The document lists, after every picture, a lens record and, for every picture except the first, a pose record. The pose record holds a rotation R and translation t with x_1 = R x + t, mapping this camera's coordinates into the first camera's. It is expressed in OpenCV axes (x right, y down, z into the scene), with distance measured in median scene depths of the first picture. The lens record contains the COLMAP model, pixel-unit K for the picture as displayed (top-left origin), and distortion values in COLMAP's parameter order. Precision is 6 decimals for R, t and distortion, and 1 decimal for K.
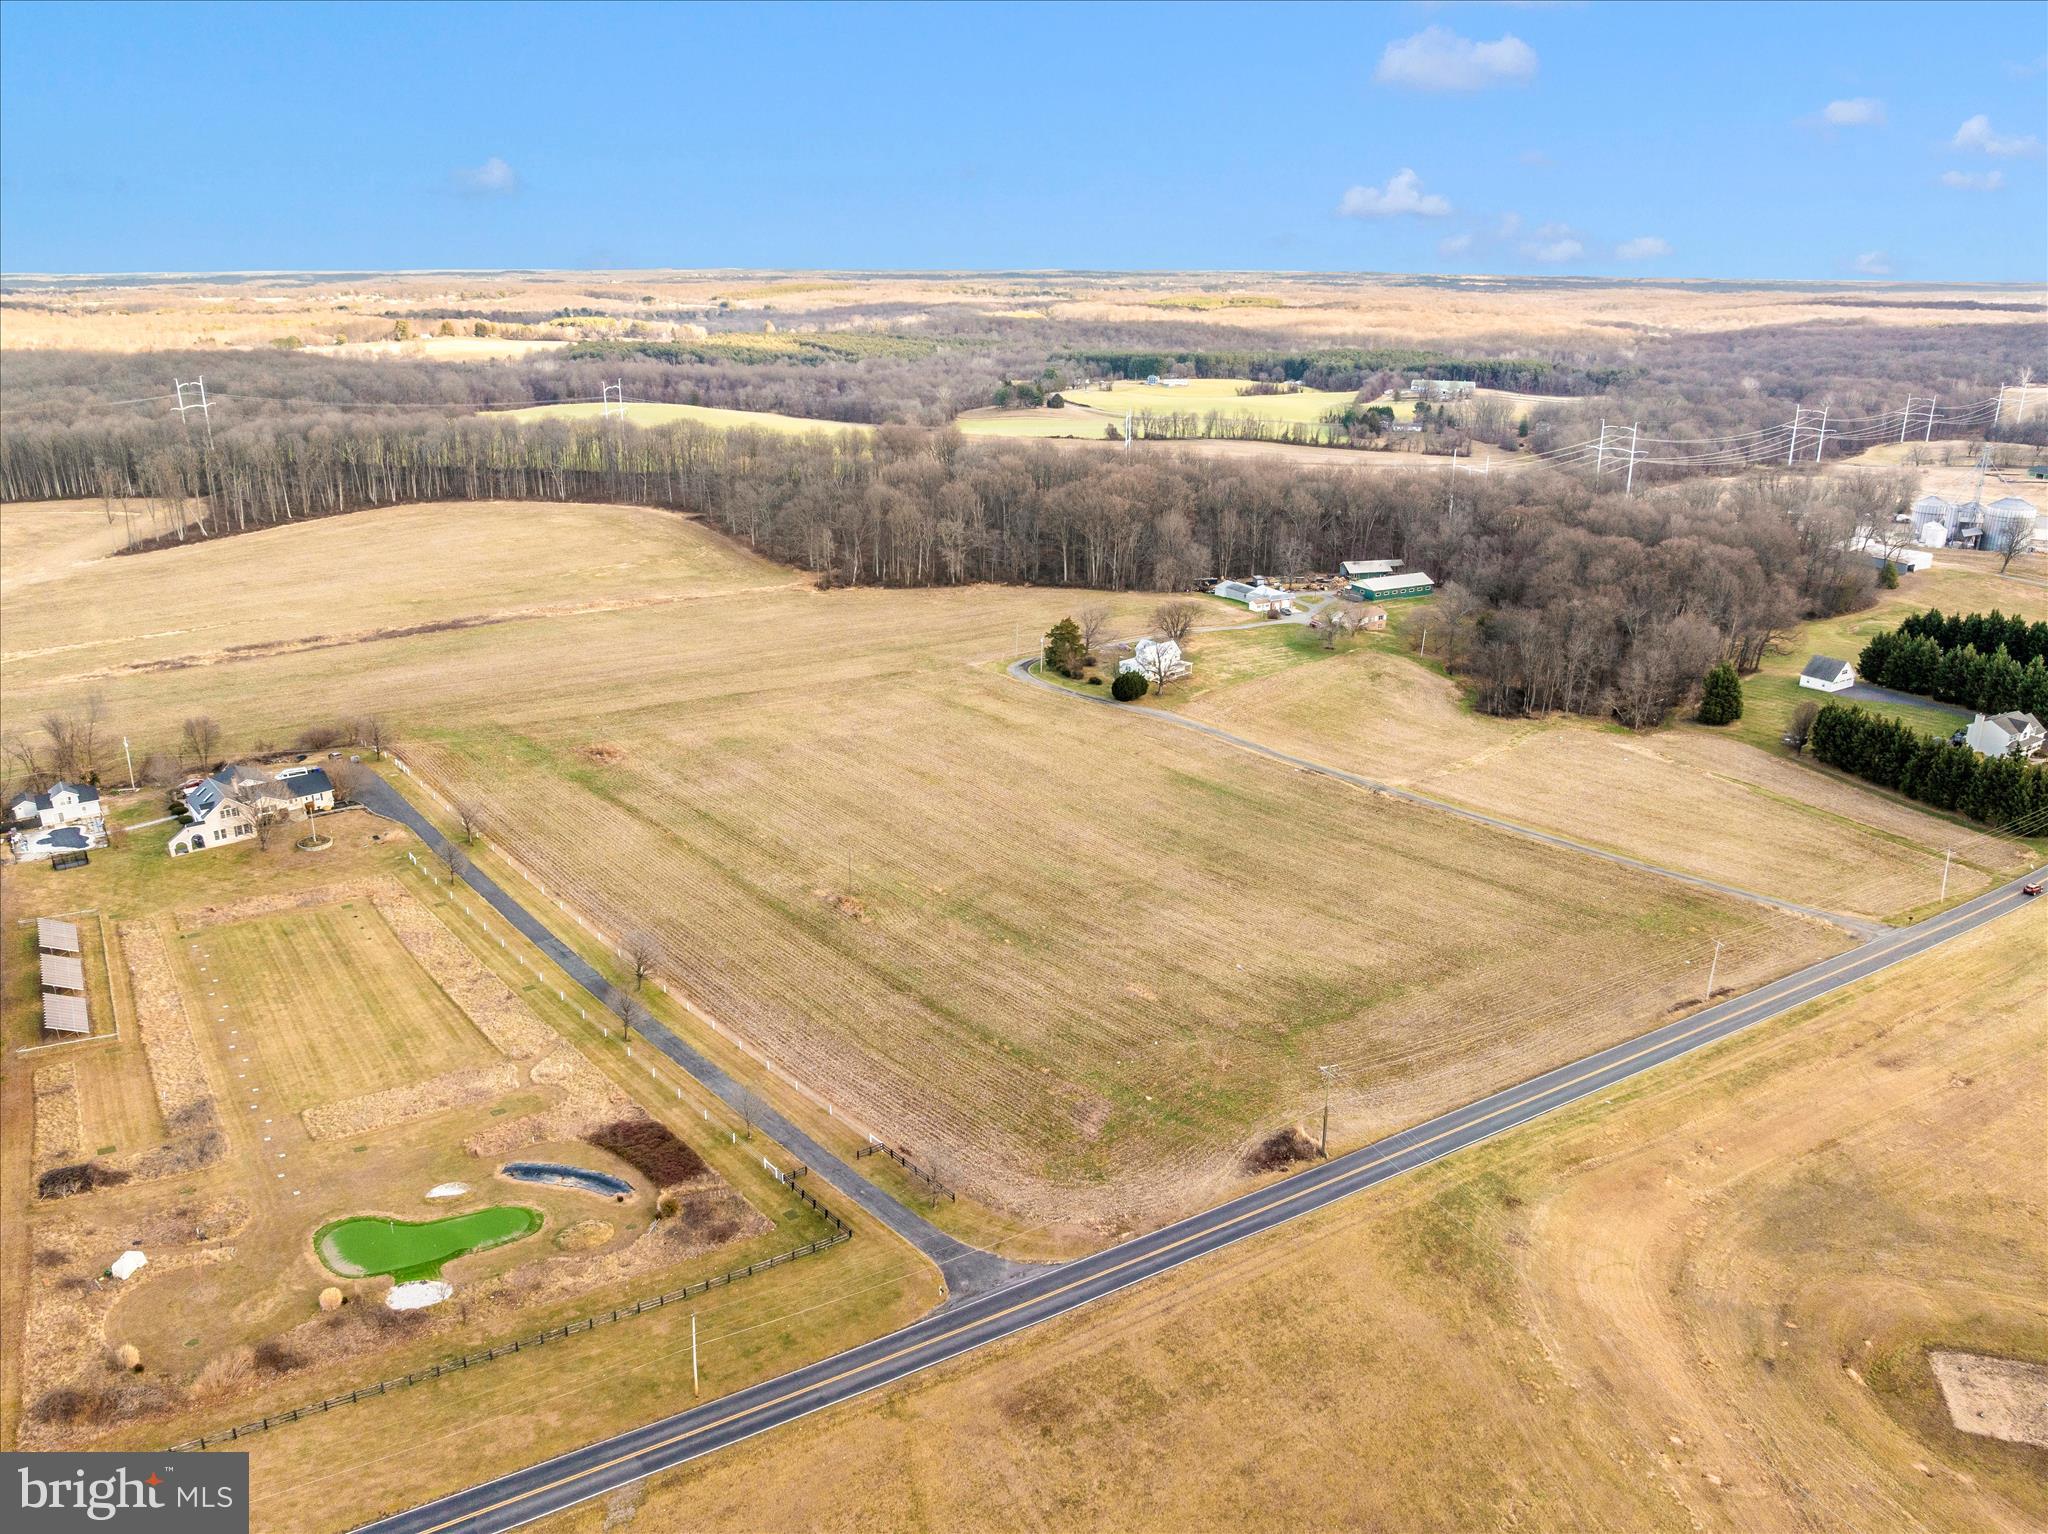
lens RADIAL K [[1450.3, 0, 1036.0], [0, 1450.3, 737.2], [0, 0, 1]] dist [-0.055584, 0.029257]
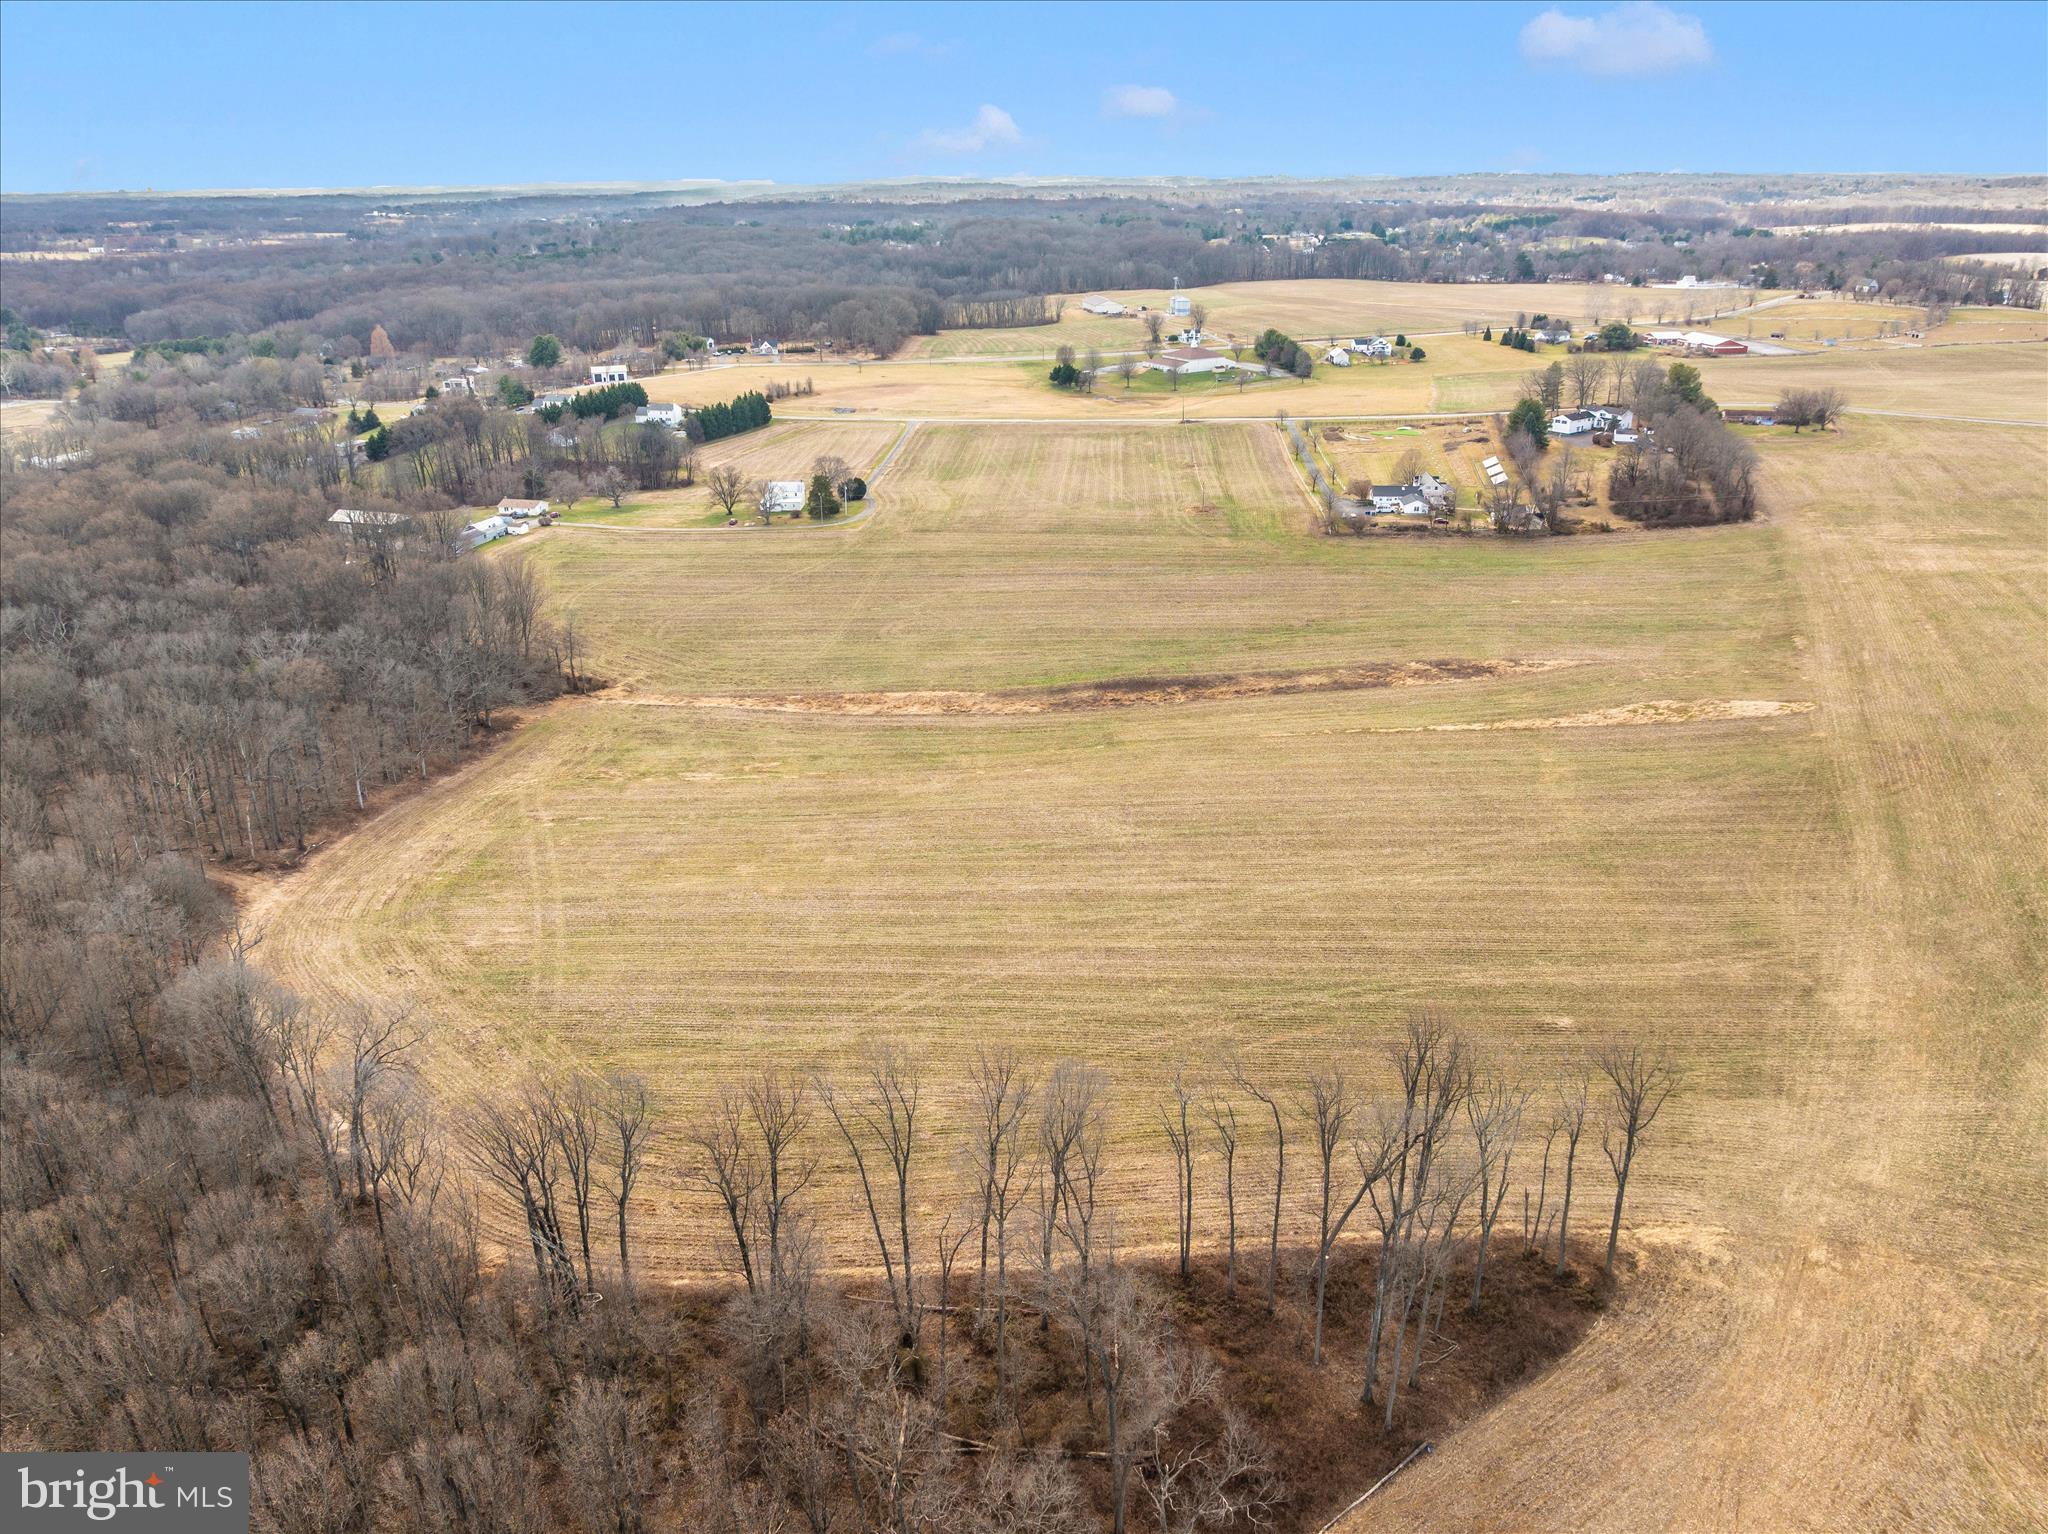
lens RADIAL K [[1438.1, 0, 1038.5], [0, 1438.1, 763.7], [0, 0, 1]] dist [-0.006969, -0.081729]
pose [[-0.704751, -0.272787, 0.654915, -1.495808], [0.225910, 0.788787, 0.571647, -0.828398], [-0.672526, 0.550820, -0.494273, 2.400155]]
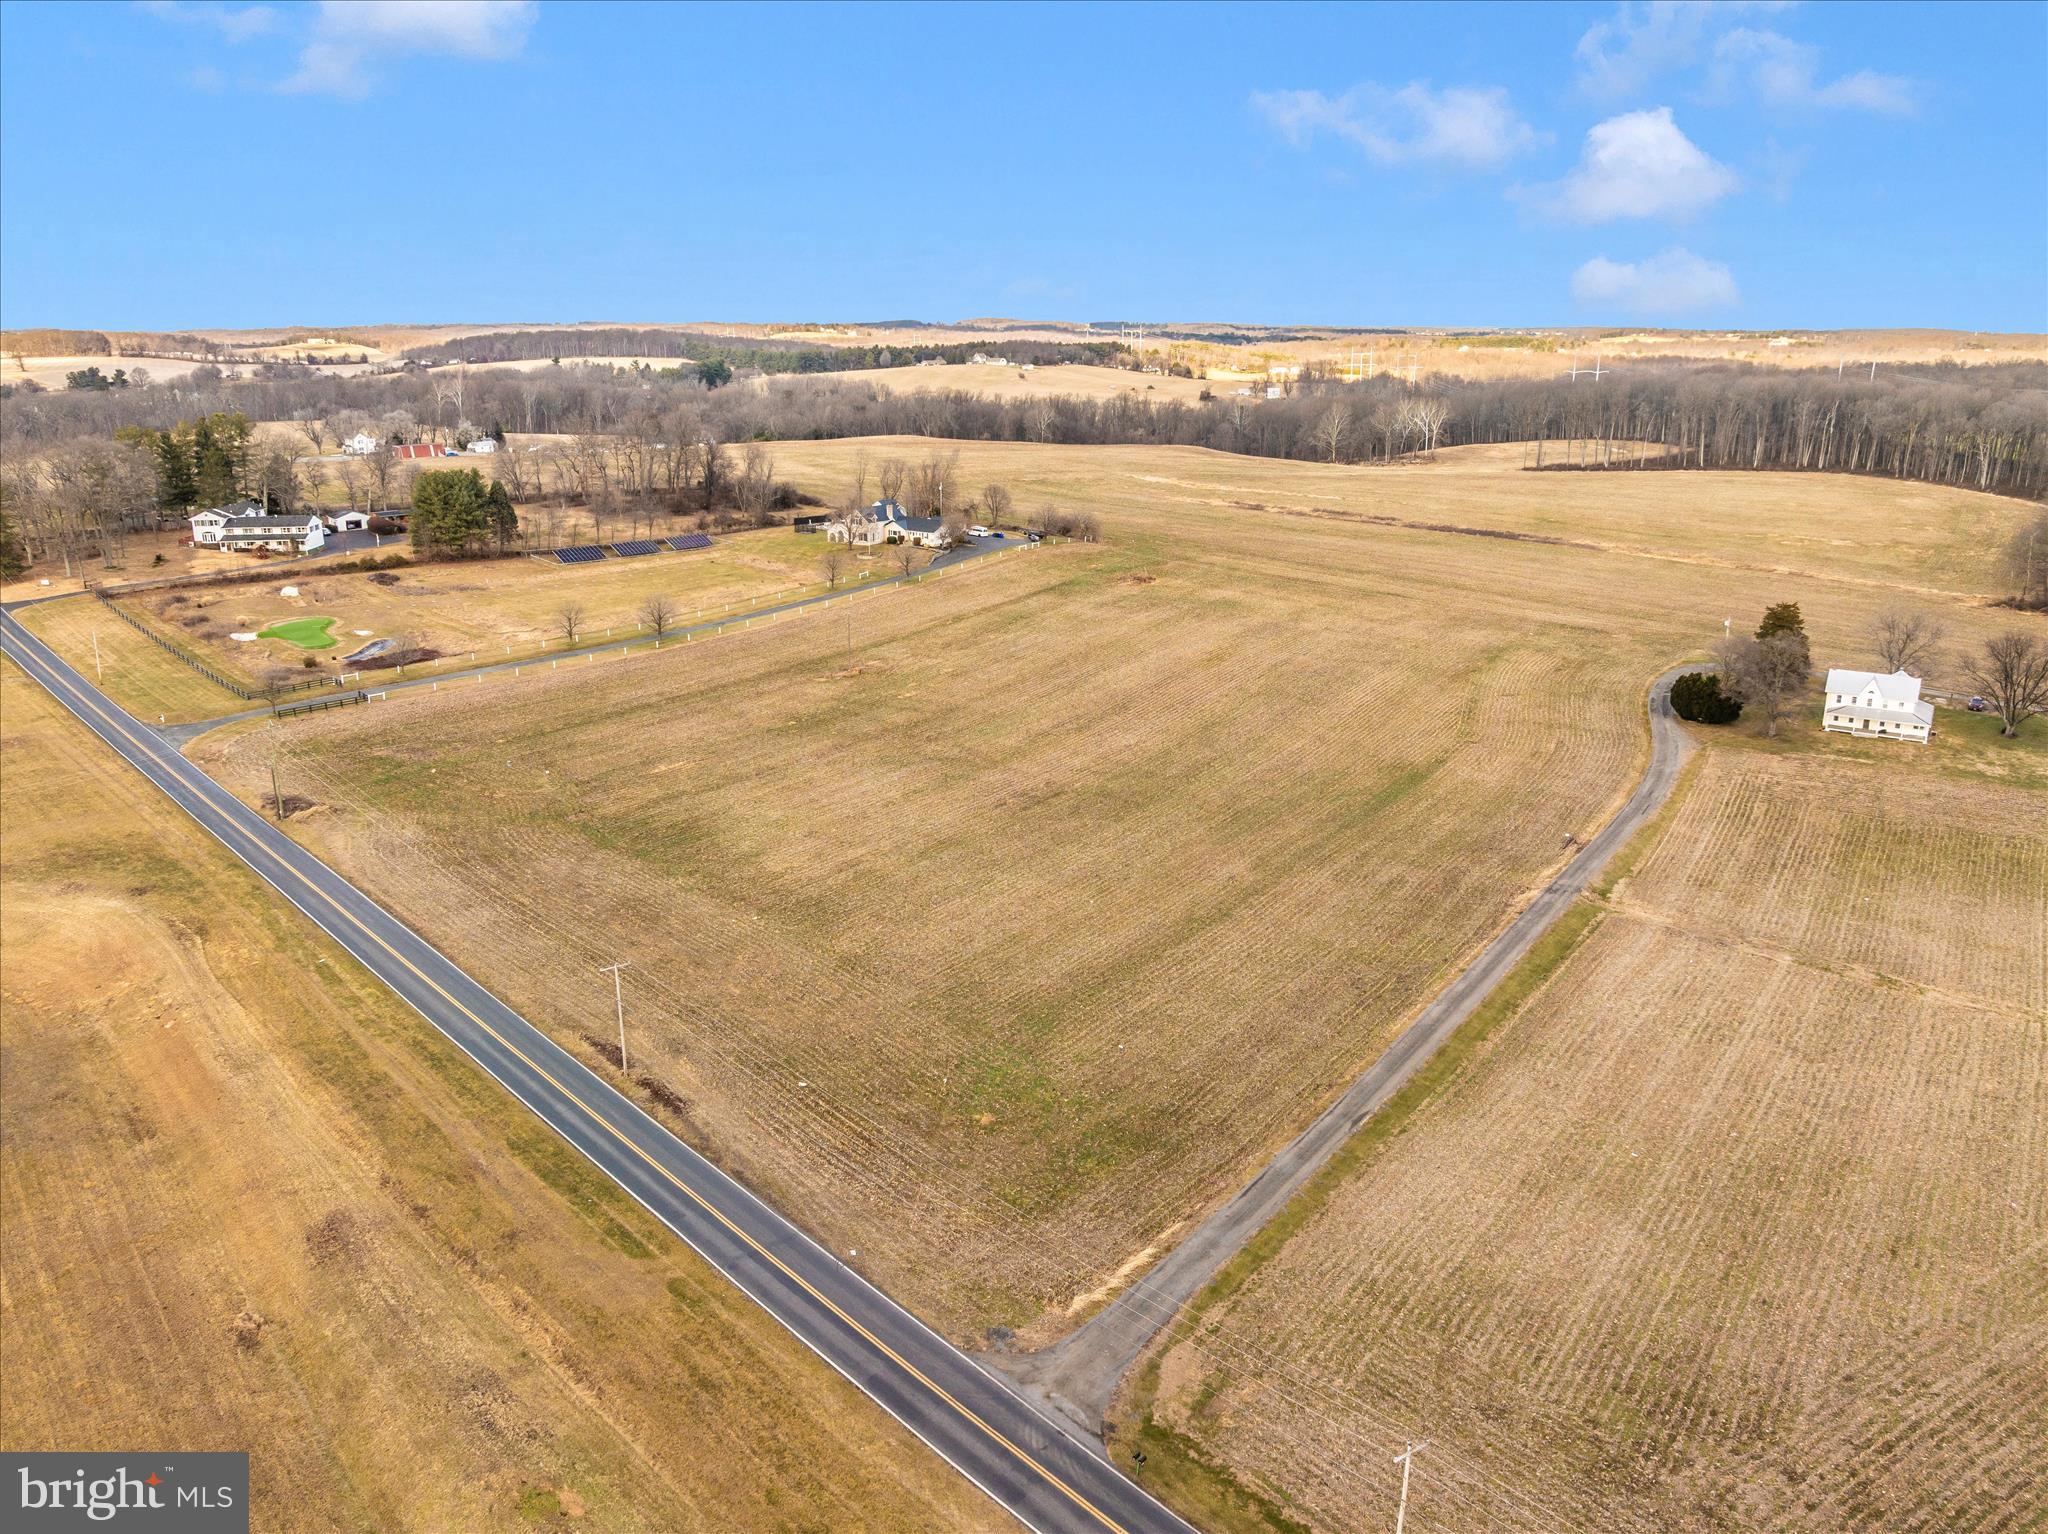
lens RADIAL K [[1441.0, 0, 1037.9], [0, 1441.0, 766.5], [0, 0, 1]] dist [-0.038679, 0.001671]
pose [[0.213470, 0.283012, -0.935059, 0.799039], [-0.303829, 0.928890, 0.211781, -0.070941], [0.928503, 0.238889, 0.284278, 0.789261]]
